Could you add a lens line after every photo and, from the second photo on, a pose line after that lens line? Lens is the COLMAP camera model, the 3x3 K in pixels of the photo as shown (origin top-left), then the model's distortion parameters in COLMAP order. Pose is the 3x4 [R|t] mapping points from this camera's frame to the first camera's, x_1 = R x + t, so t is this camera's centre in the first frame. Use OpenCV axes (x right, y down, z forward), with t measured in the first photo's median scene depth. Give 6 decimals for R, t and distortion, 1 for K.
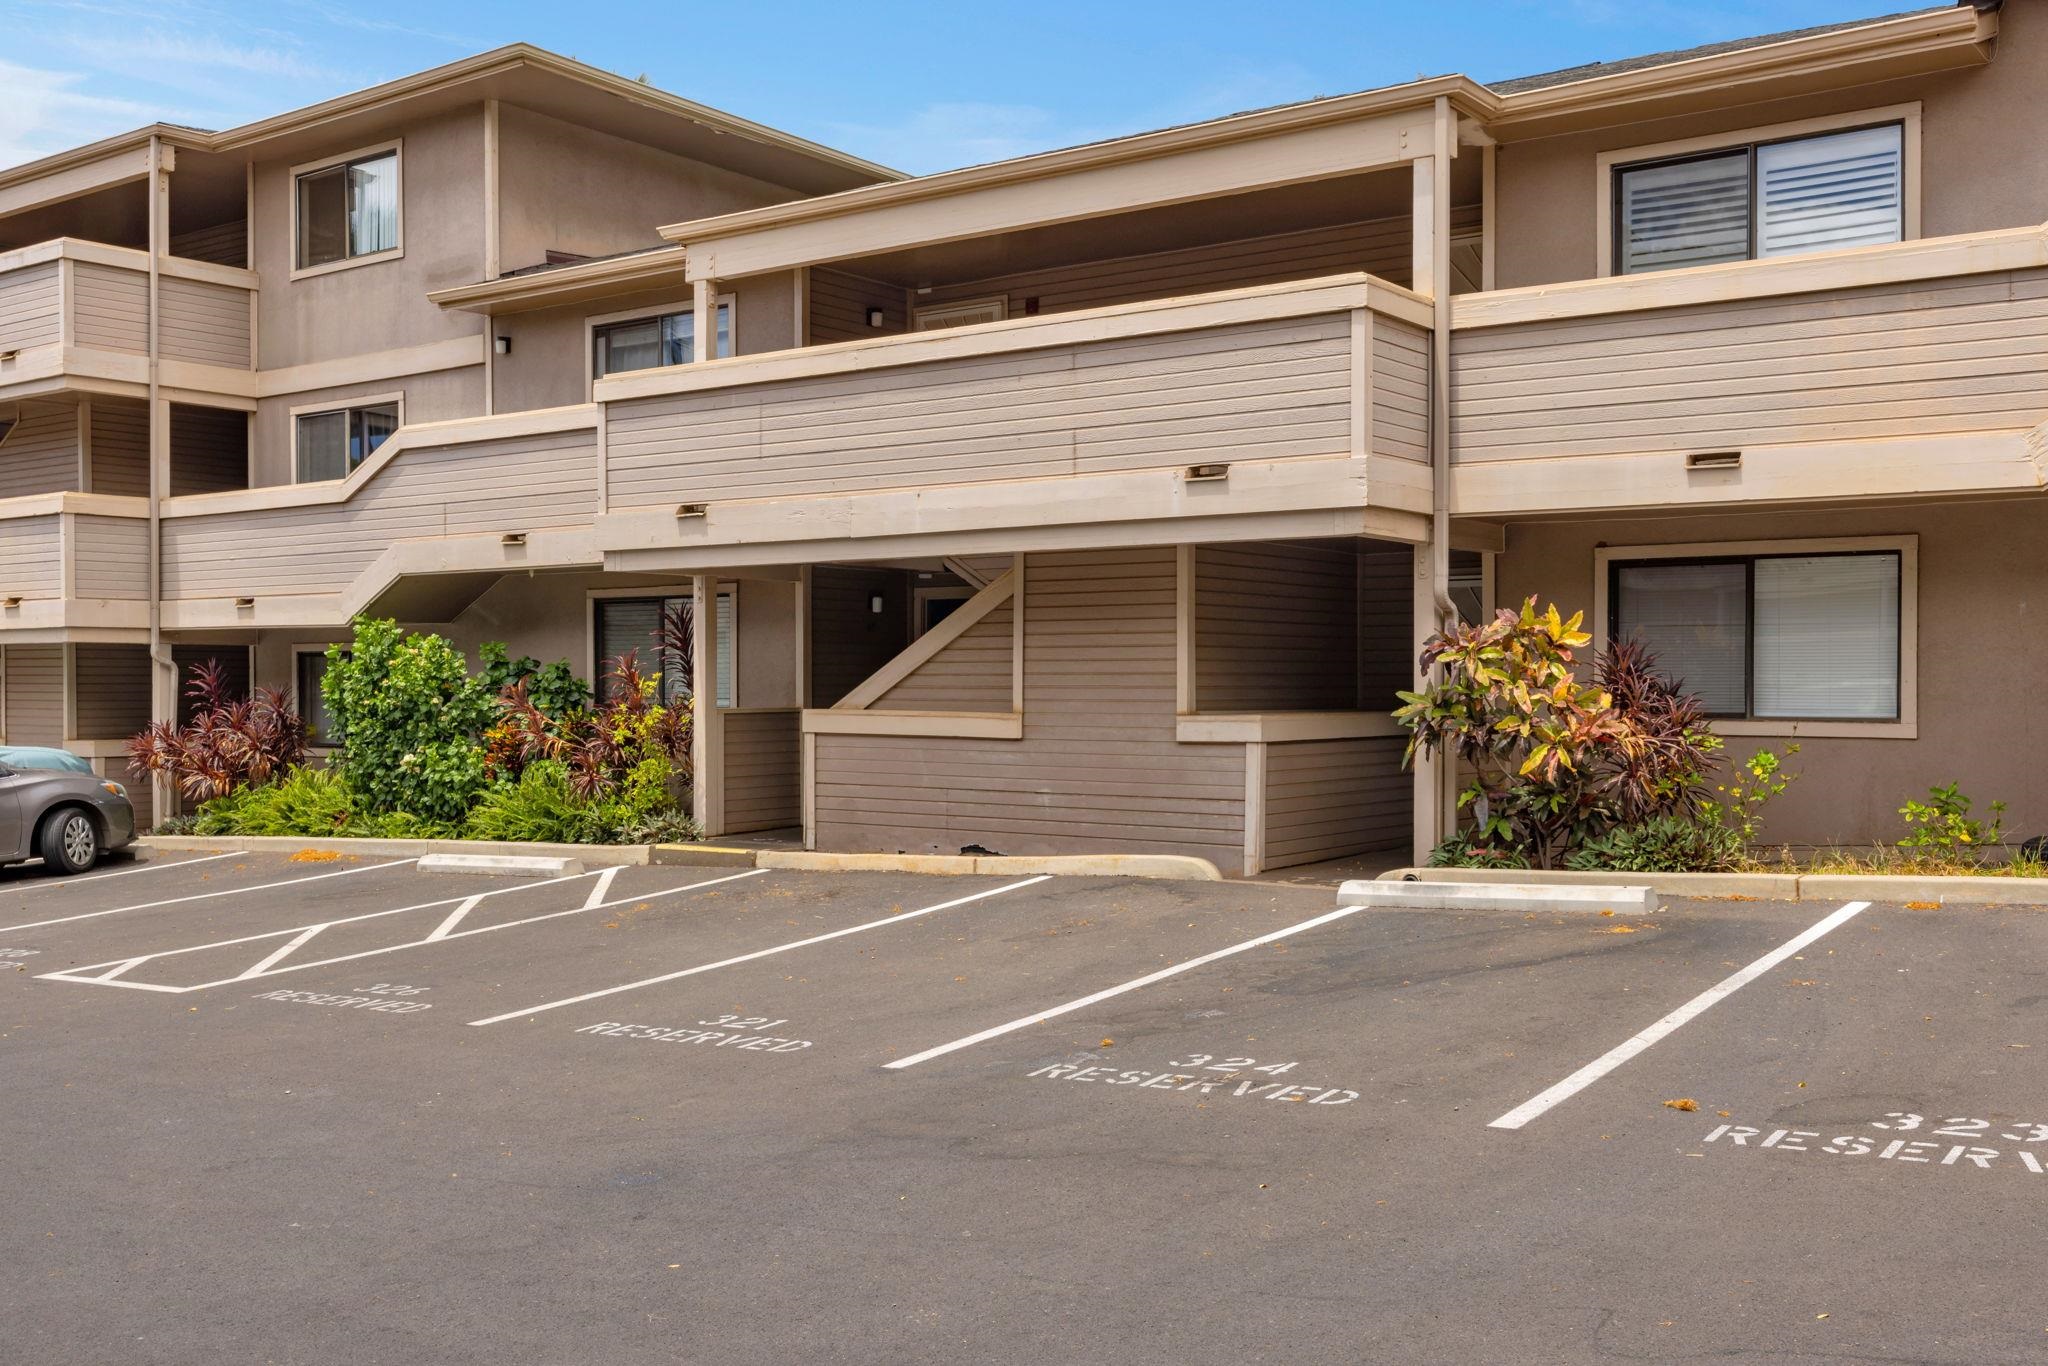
lens RADIAL K [[1897.5, 0, 1096.6], [0, 1897.5, 654.1], [0, 0, 1]] dist [0.000927, 0.000000]
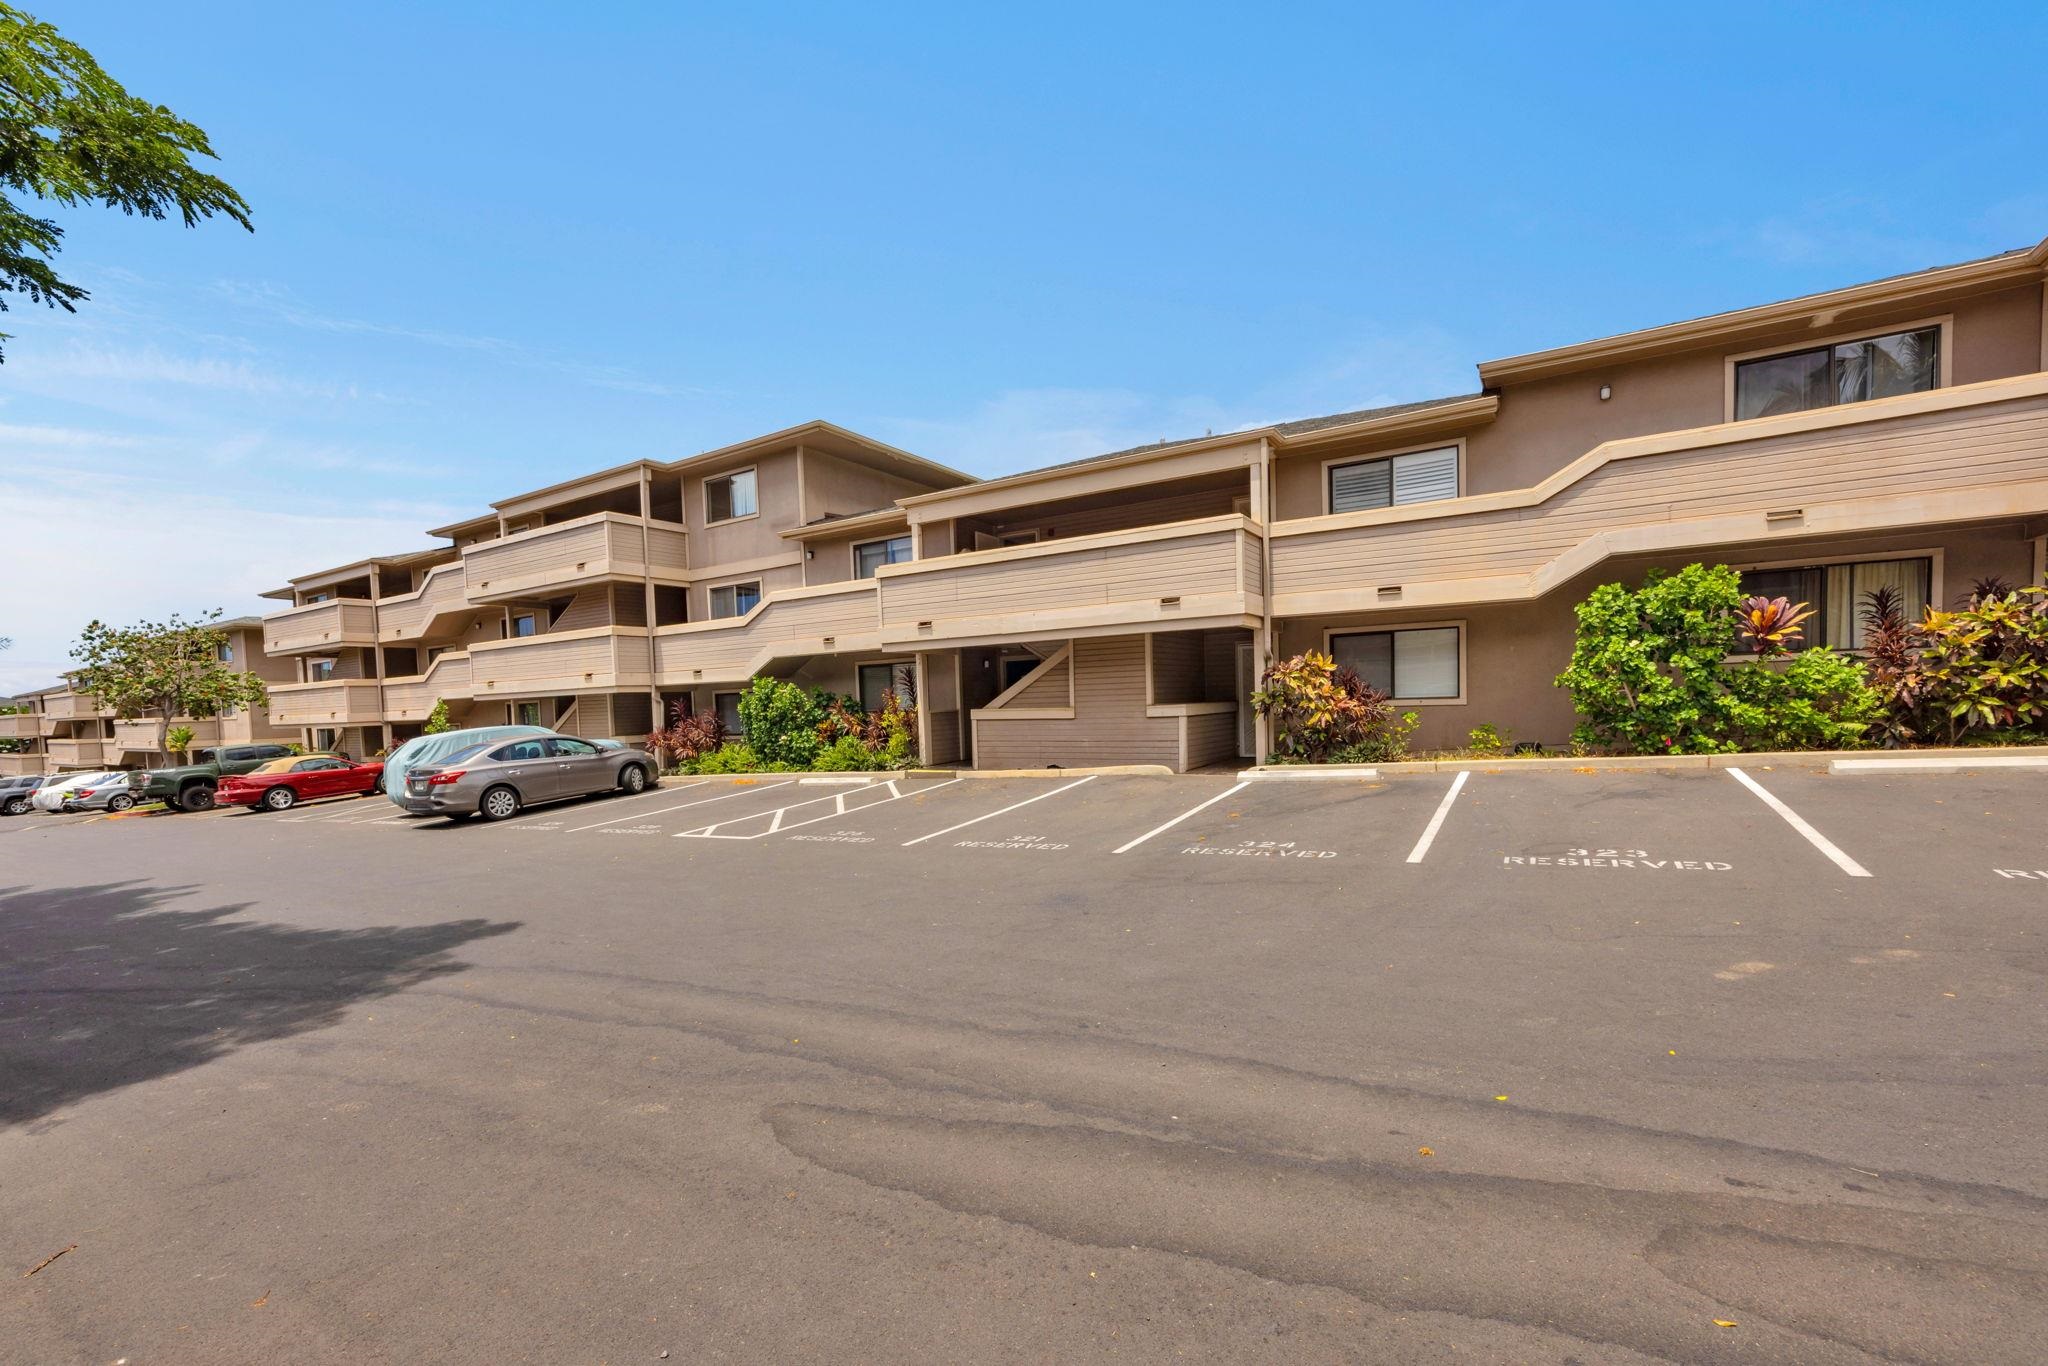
lens RADIAL K [[836.3, 0, 906.8], [0, 836.3, 728.7], [0, 0, 1]] dist [-0.001625, -0.000600]
pose [[0.997686, -0.033603, 0.059110, -0.305148], [0.031246, 0.998697, 0.040355, 0.009095], [-0.060389, -0.038415, 0.997435, -0.014635]]
